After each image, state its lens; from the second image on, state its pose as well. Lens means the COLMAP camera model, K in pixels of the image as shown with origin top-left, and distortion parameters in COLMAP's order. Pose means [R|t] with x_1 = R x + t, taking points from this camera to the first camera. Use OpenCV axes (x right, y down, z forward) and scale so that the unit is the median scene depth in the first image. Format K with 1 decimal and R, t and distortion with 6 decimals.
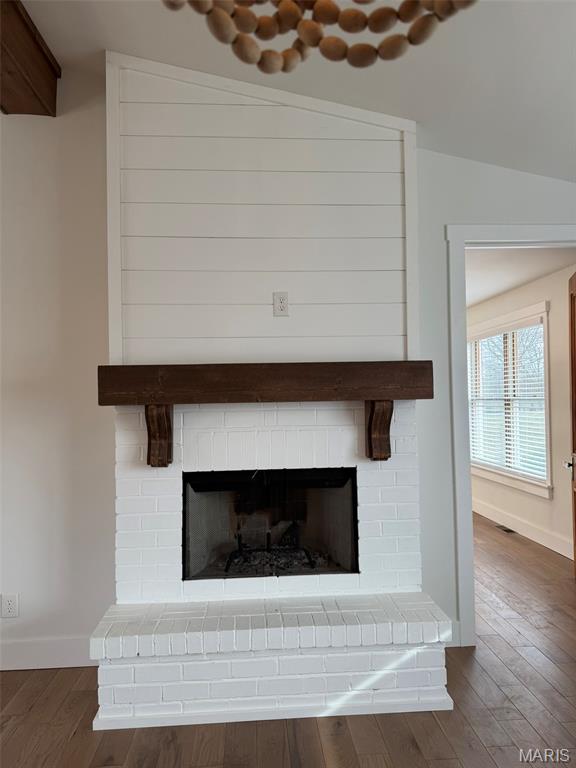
lens RADIAL K [[545.5, 0, 287.6], [0, 545.5, 379.6], [0, 0, 1]] dist [0.026891, -0.048033]
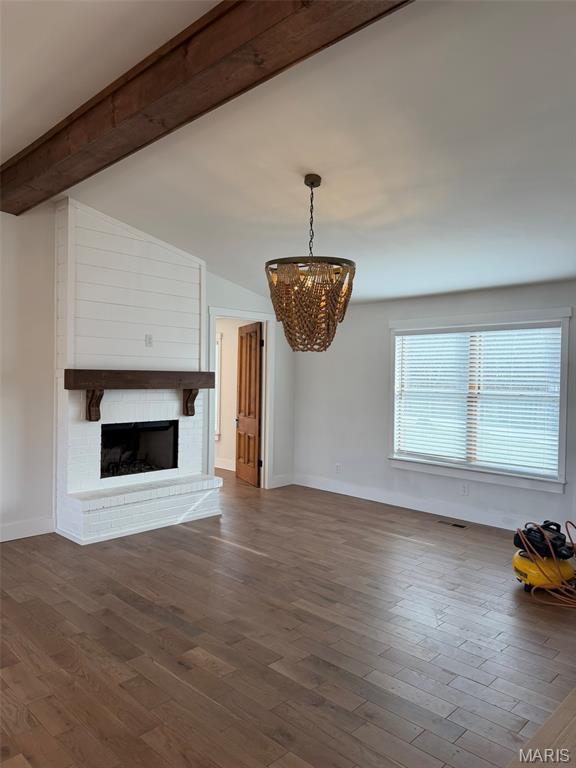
lens RADIAL K [[545.5, 0, 292.8], [0, 545.5, 386.2], [0, 0, 1]] dist [0.026891, -0.048033]
pose [[0.737731, 0.017108, 0.674878, -1.004091], [-0.050887, 0.998244, 0.030320, -0.060374], [-0.673174, -0.056711, 0.737306, -0.891064]]
